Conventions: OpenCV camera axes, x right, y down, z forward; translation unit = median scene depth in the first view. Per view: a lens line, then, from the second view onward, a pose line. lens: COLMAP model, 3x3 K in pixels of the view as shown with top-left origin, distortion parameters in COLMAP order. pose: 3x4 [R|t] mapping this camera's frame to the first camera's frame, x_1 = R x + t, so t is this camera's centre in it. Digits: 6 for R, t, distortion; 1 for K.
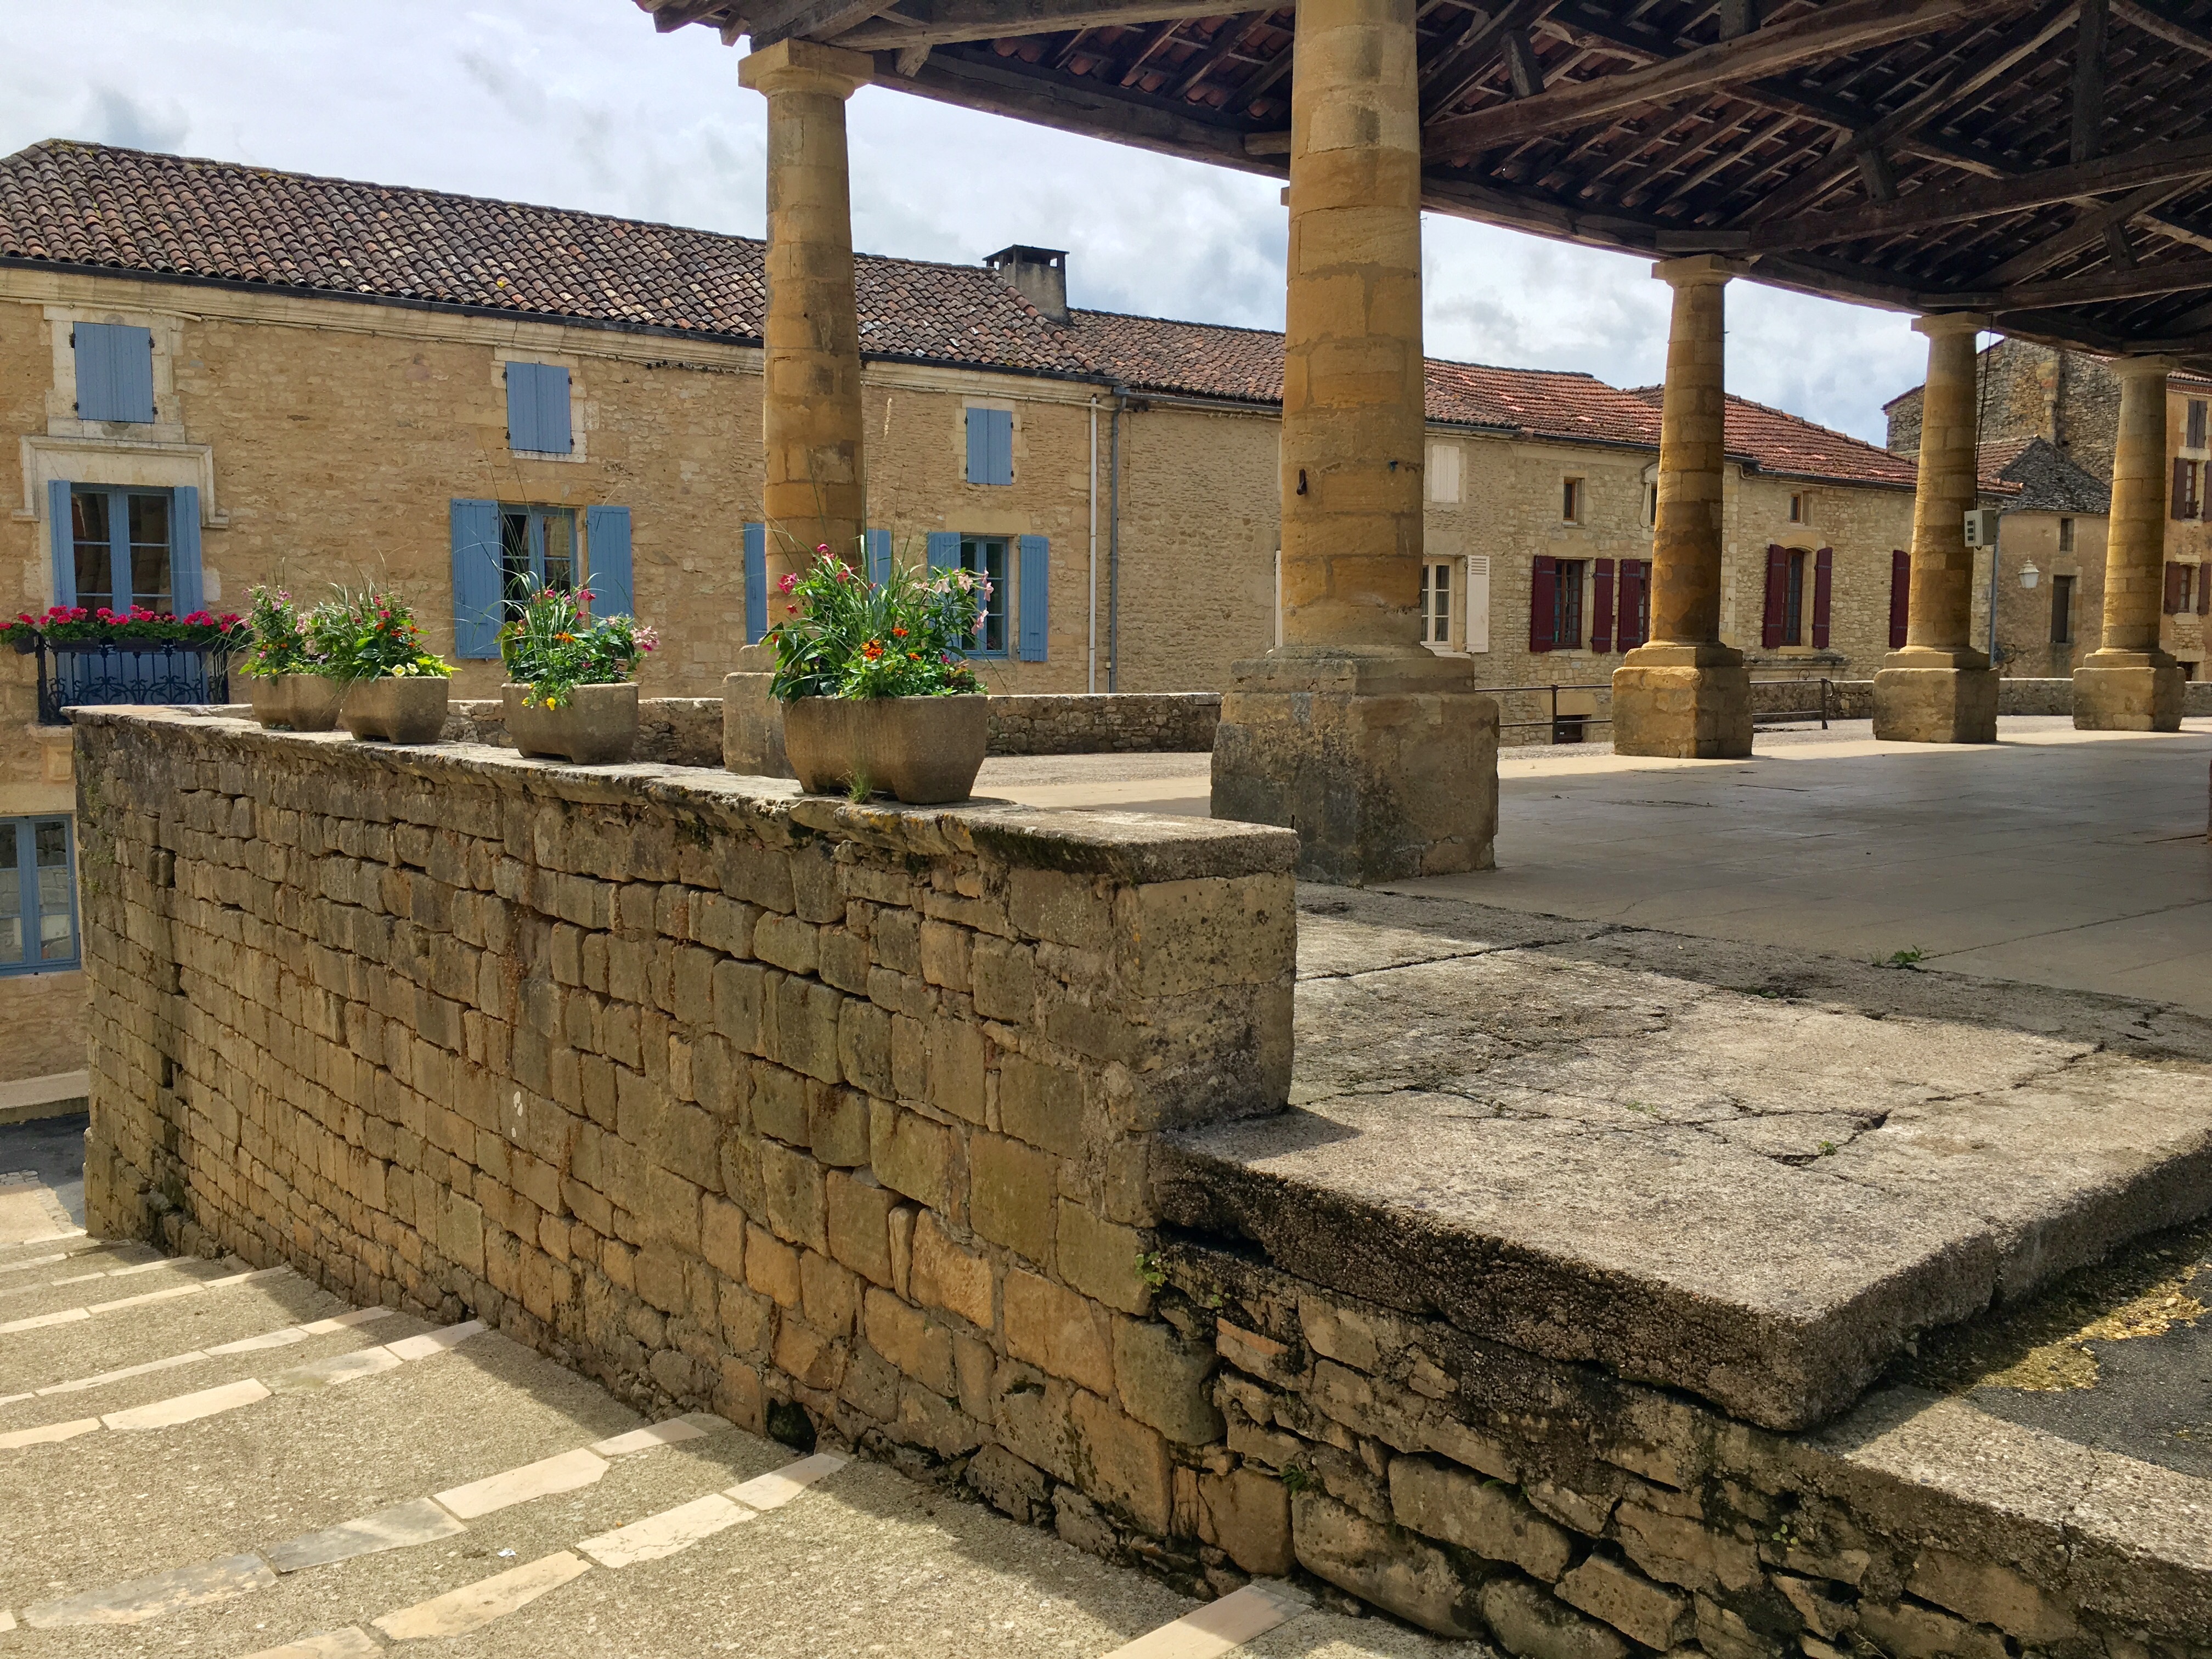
lens RADIAL K [[1857.5, 0, 1106.0], [0, 1857.5, 829.5], [0, 0, 1]] dist [0.067262, -0.079756]
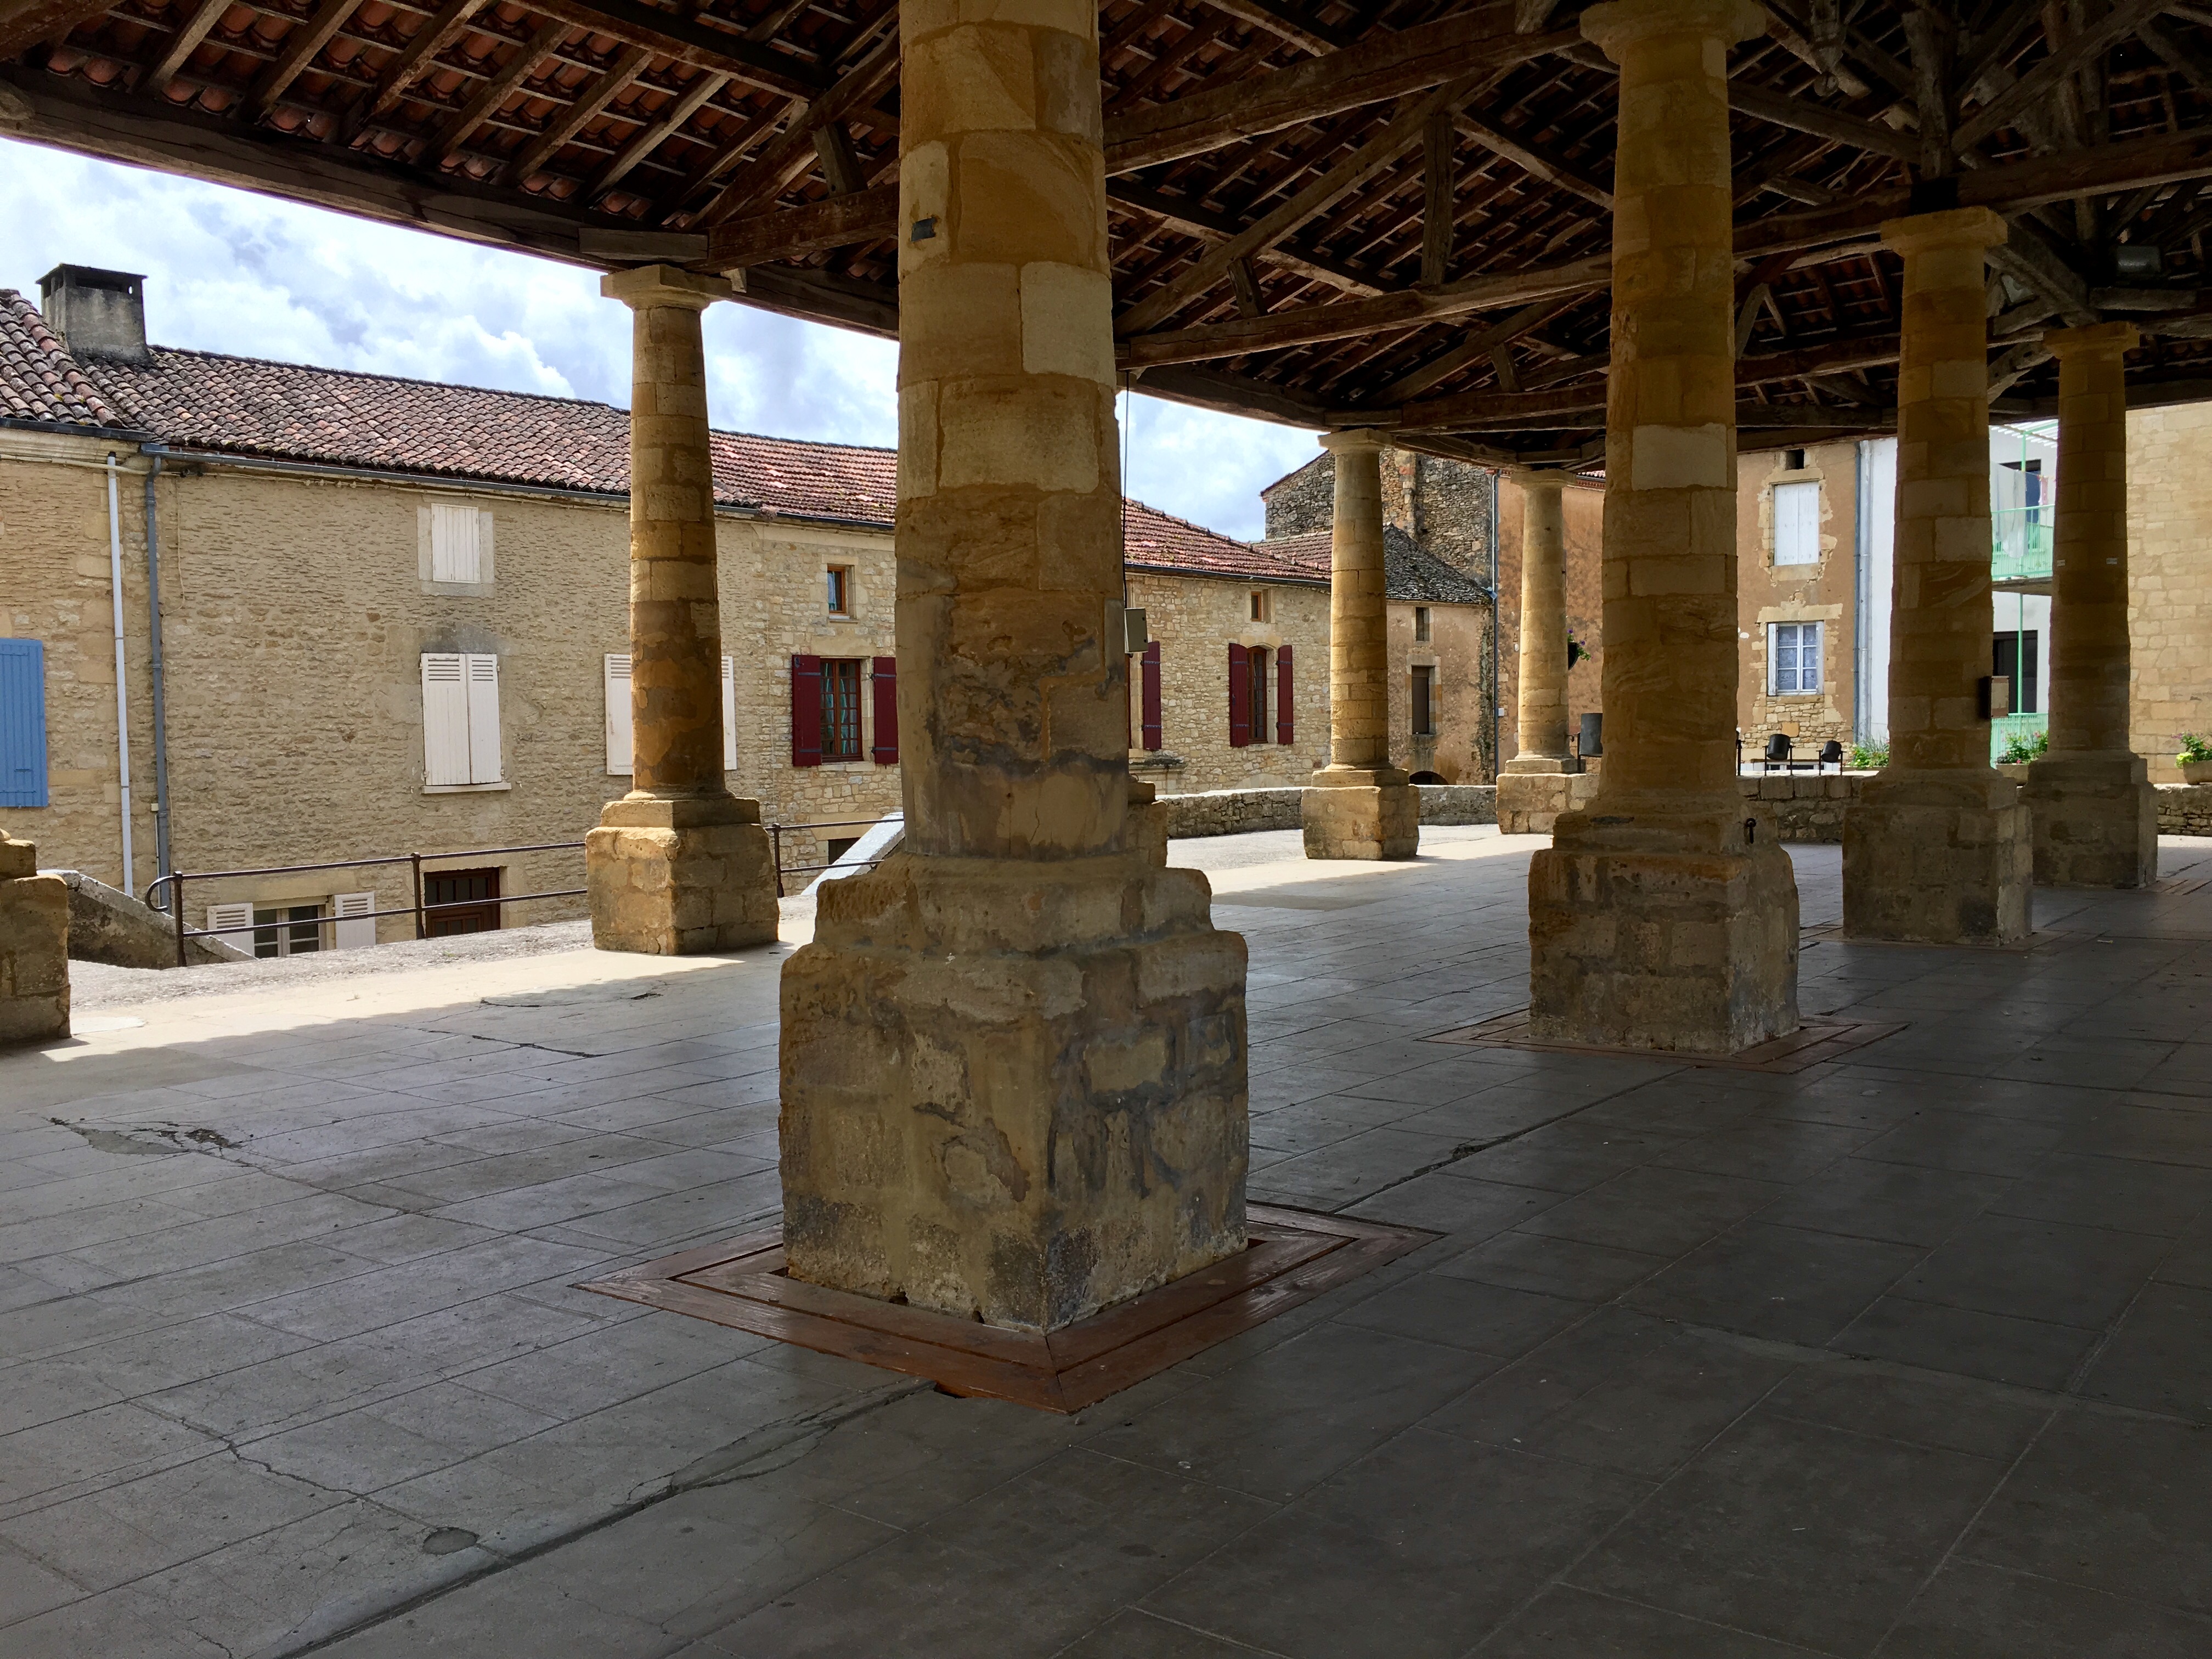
lens RADIAL K [[1857.5, 0, 1106.0], [0, 1857.5, 829.5], [0, 0, 1]] dist [0.067262, -0.079756]
pose [[0.972013, -0.033513, 0.232523, 0.193835], [0.043562, 0.998320, -0.038215, -0.032260], [-0.230851, 0.047275, 0.971840, 0.162873]]
